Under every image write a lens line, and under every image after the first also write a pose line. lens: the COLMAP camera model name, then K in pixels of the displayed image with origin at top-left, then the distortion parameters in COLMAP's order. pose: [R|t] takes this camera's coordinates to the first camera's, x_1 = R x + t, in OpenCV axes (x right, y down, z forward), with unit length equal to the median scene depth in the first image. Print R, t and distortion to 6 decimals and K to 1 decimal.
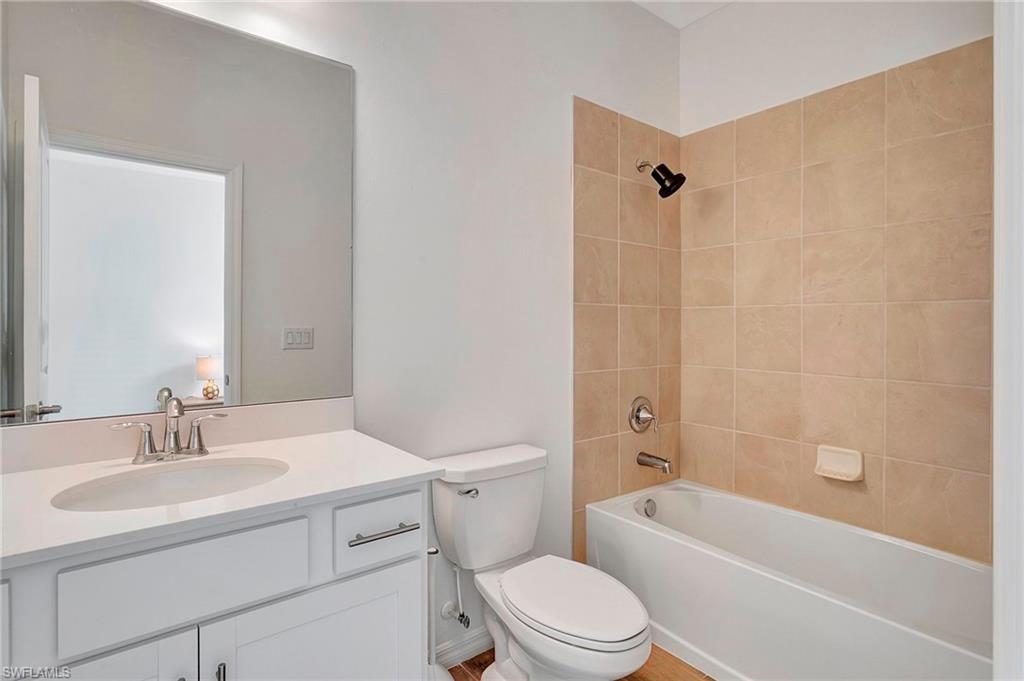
lens RADIAL K [[492.1, 0, 505.4], [0, 492.1, 319.3], [0, 0, 1]] dist [-0.000095, 0.000234]
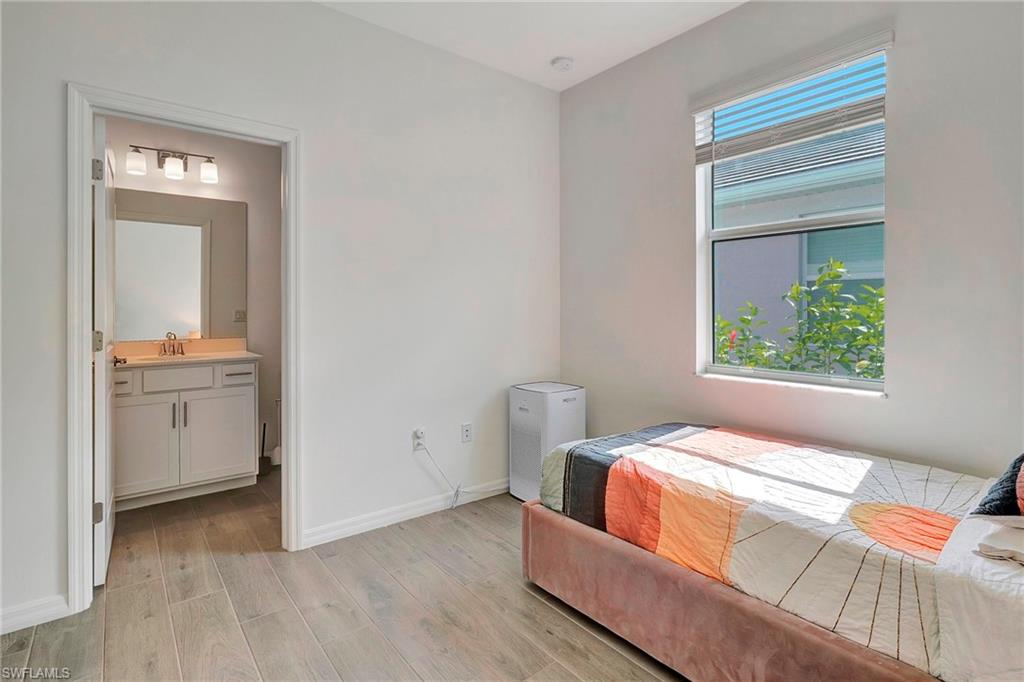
lens RADIAL K [[504.6, 0, 512.6], [0, 504.6, 300.4], [0, 0, 1]] dist [0.000113, 0.000707]
pose [[0.999999, 0.000233, -0.001230, 1.248743], [-0.000239, 0.999985, -0.005524, -0.013536], [0.001229, 0.005524, 0.999984, -1.848083]]
